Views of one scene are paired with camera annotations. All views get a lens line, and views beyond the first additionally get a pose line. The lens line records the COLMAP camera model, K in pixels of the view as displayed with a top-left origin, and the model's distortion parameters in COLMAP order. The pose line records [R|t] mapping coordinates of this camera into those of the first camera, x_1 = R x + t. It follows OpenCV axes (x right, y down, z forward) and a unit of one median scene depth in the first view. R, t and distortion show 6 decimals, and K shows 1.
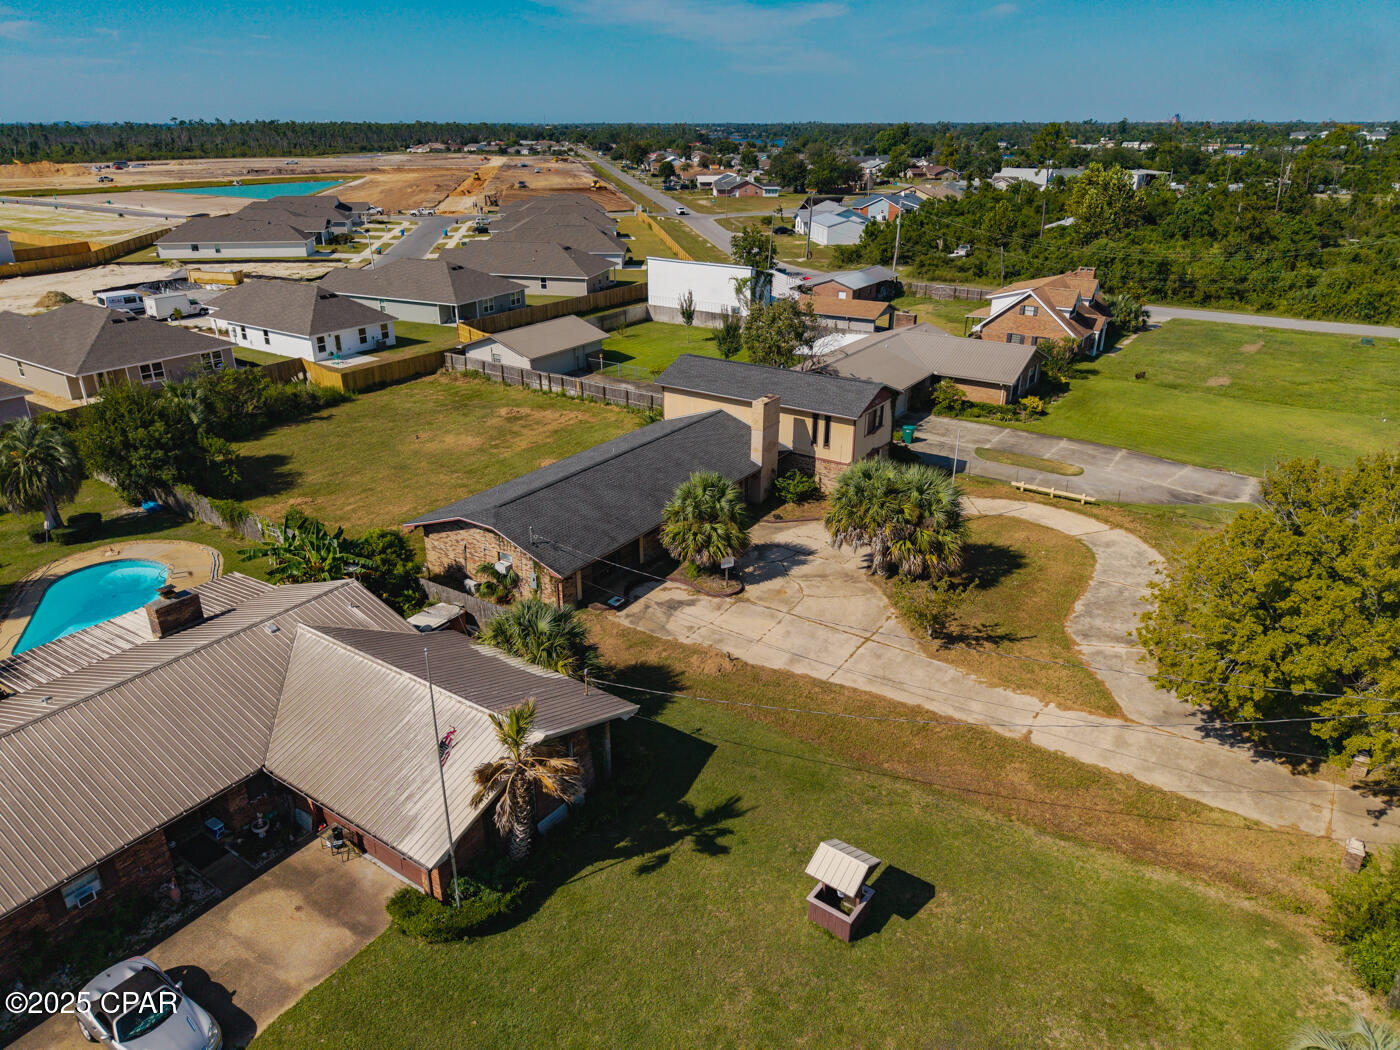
lens RADIAL K [[944.8, 0, 700.0], [0, 944.8, 525.0], [0, 0, 1]] dist [0.004238, -0.005728]
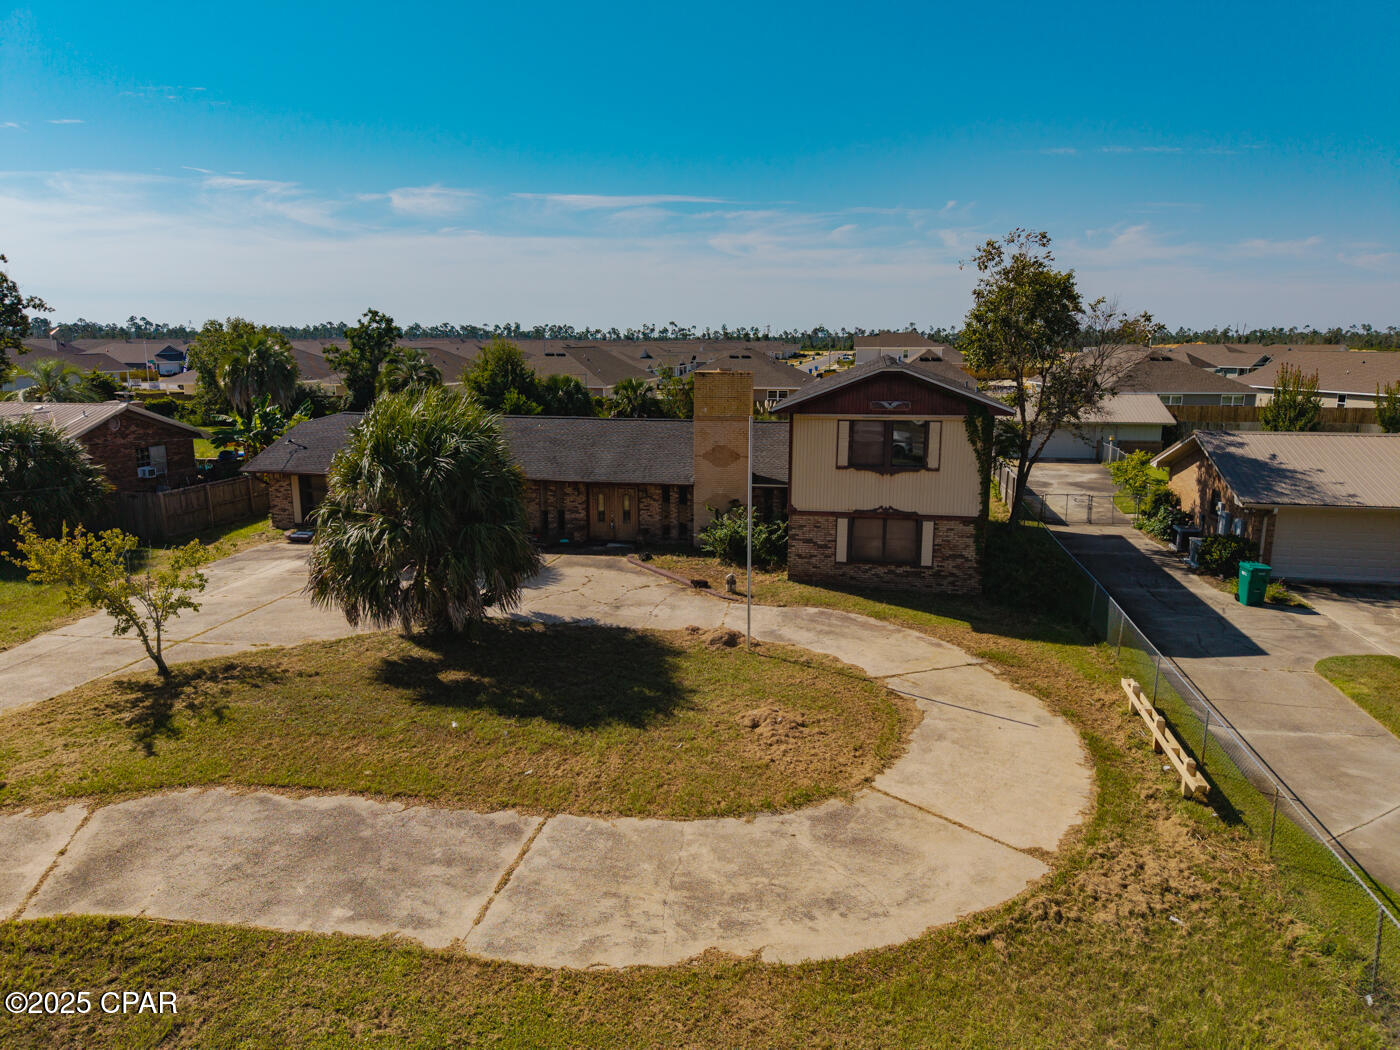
lens RADIAL K [[949.0, 0, 700.0], [0, 949.0, 525.0], [0, 0, 1]] dist [0.008226, 0.005489]
pose [[0.396143, 0.181161, -0.900140, 0.467503], [-0.357303, 0.933486, 0.030627, -0.043240], [0.845816, 0.309490, 0.434524, 0.577182]]
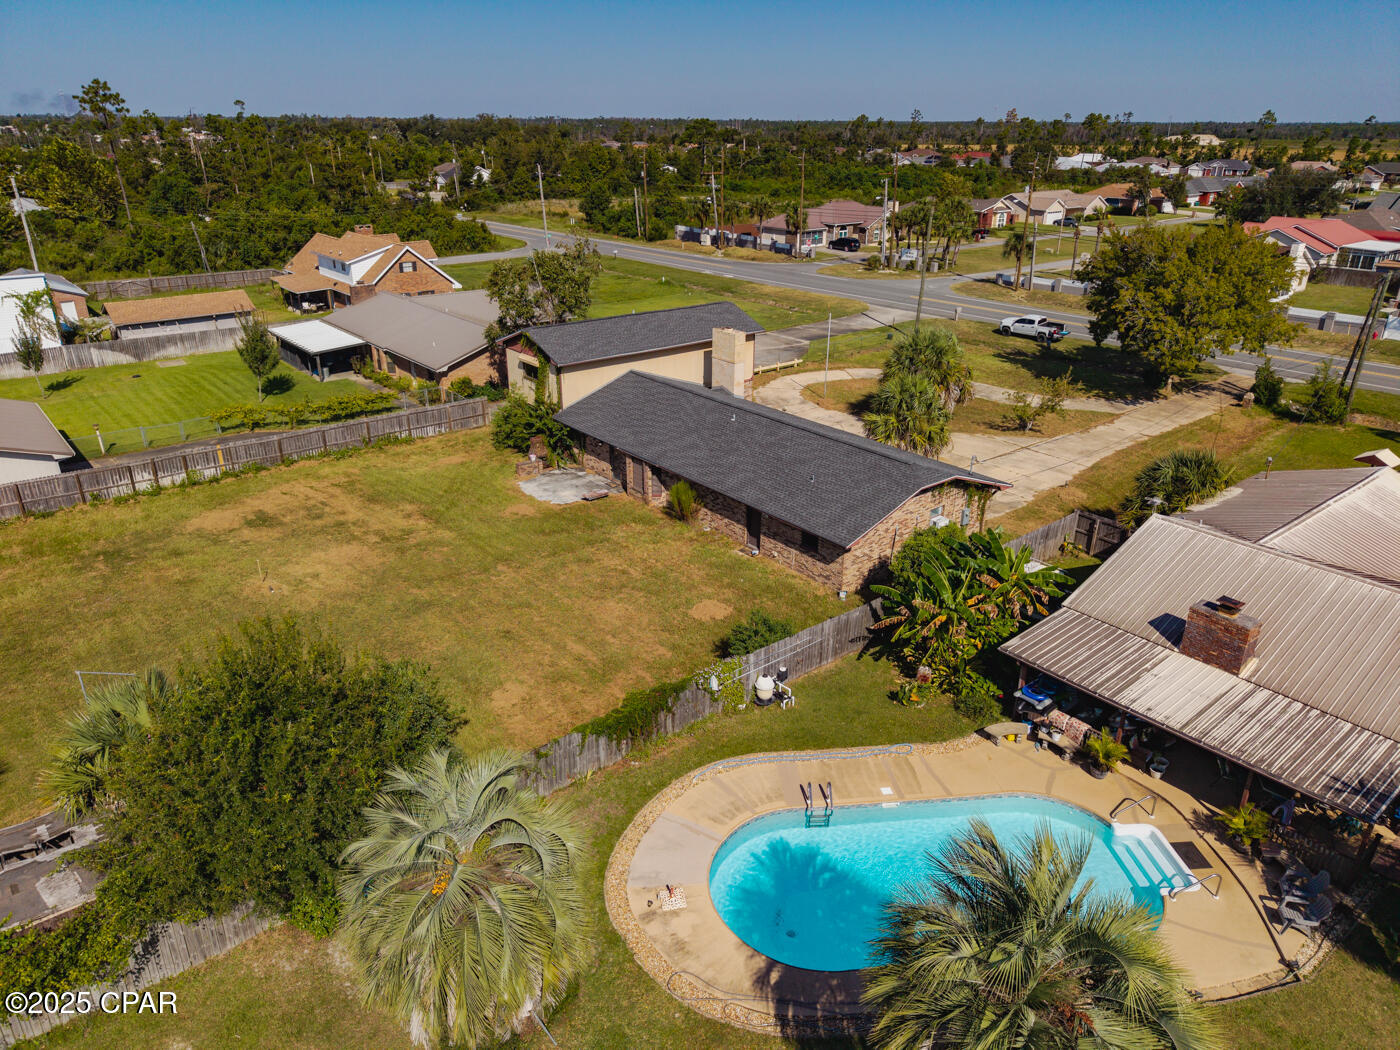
lens RADIAL K [[944.8, 0, 700.0], [0, 944.8, 525.0], [0, 0, 1]] dist [0.004238, -0.005728]
pose [[0.273868, -0.372455, 0.886721, -0.662403], [0.367286, 0.892595, 0.261484, -0.168228], [-0.888874, 0.254068, 0.381251, 0.540339]]
